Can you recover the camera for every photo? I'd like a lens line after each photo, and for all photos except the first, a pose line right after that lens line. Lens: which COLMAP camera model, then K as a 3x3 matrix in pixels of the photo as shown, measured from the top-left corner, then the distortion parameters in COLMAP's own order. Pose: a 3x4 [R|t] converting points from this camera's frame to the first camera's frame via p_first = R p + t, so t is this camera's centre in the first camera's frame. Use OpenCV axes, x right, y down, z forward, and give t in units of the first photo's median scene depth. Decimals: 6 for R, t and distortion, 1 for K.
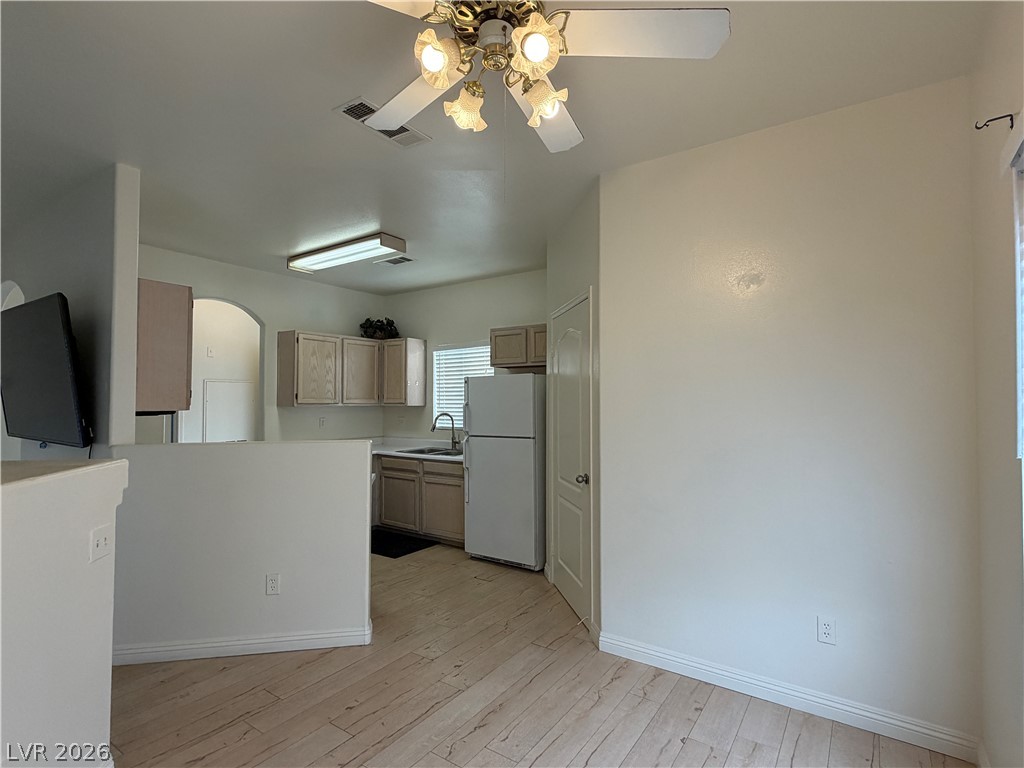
lens RADIAL K [[519.2, 0, 512.0], [0, 519.2, 384.0], [0, 0, 1]] dist [0.000506, -0.000421]
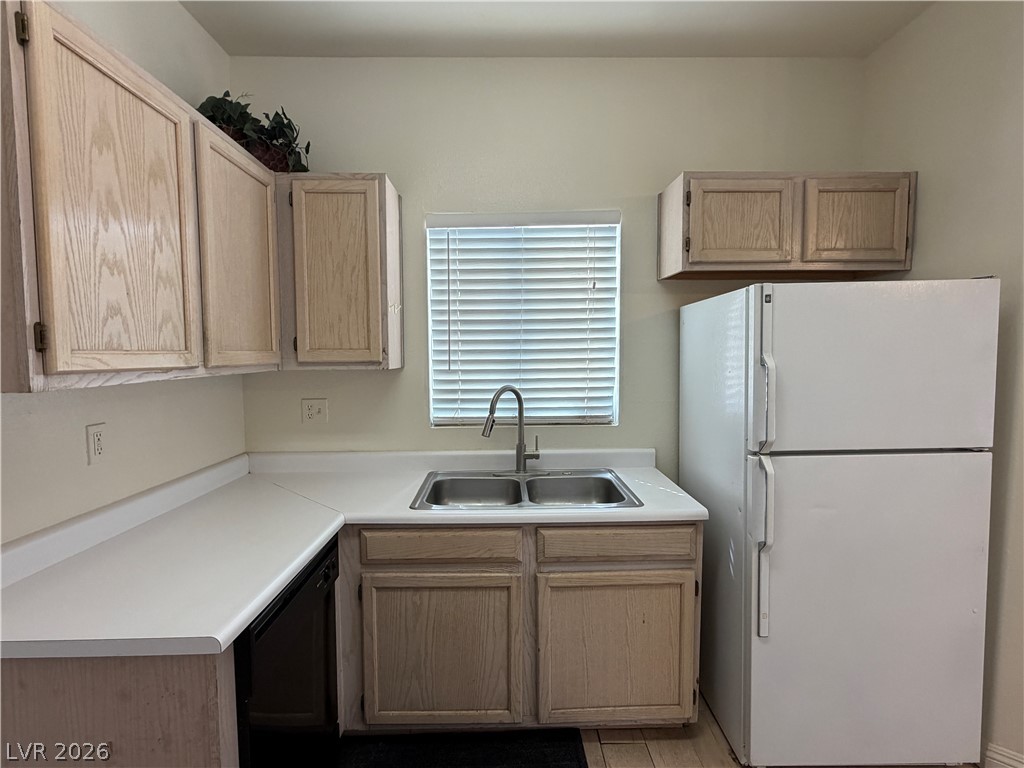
lens RADIAL K [[519.2, 0, 512.0], [0, 519.2, 384.0], [0, 0, 1]] dist [0.000506, -0.000421]
pose [[0.807878, -0.043548, 0.587738, -0.363455], [-0.011795, 0.995872, 0.090001, 0.020170], [-0.589231, -0.079643, 0.804029, 0.696223]]
